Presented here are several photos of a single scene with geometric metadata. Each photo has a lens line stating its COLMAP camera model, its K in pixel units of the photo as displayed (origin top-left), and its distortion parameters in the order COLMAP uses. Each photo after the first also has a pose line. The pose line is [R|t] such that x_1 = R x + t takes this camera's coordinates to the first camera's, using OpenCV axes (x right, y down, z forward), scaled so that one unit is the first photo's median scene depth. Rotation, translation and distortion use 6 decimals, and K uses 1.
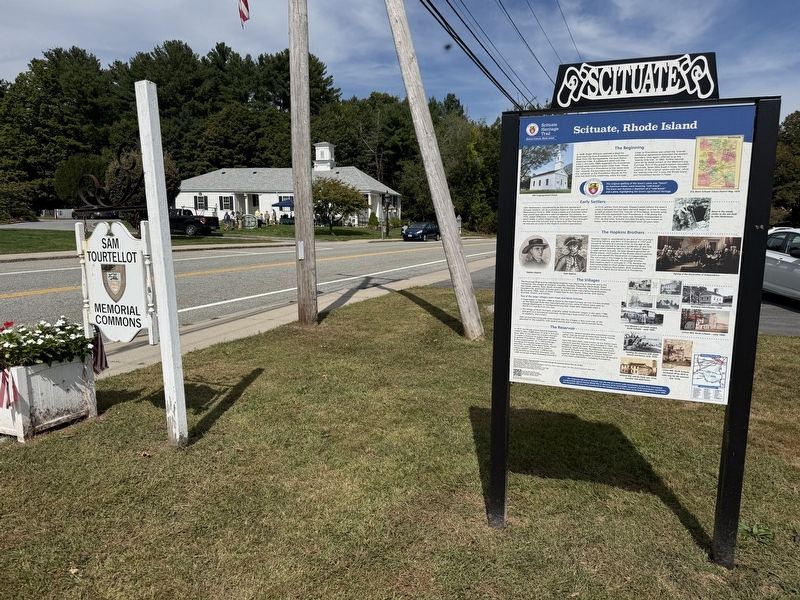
lens RADIAL K [[569.4, 0, 400.0], [0, 569.4, 300.0], [0, 0, 1]] dist [0.065456, -0.113648]
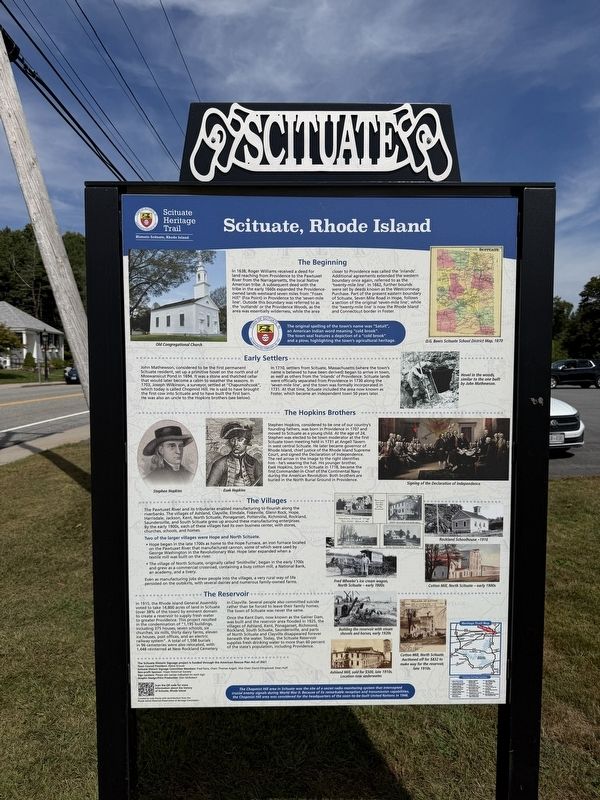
lens RADIAL K [[563.2, 0, 300.0], [0, 563.2, 400.0], [0, 0, 1]] dist [0.066022, -0.155668]
pose [[0.926615, -0.037386, 0.374147, 0.167984], [0.061954, 0.996625, -0.053851, -0.102943], [-0.370871, 0.073079, 0.925805, 0.507053]]
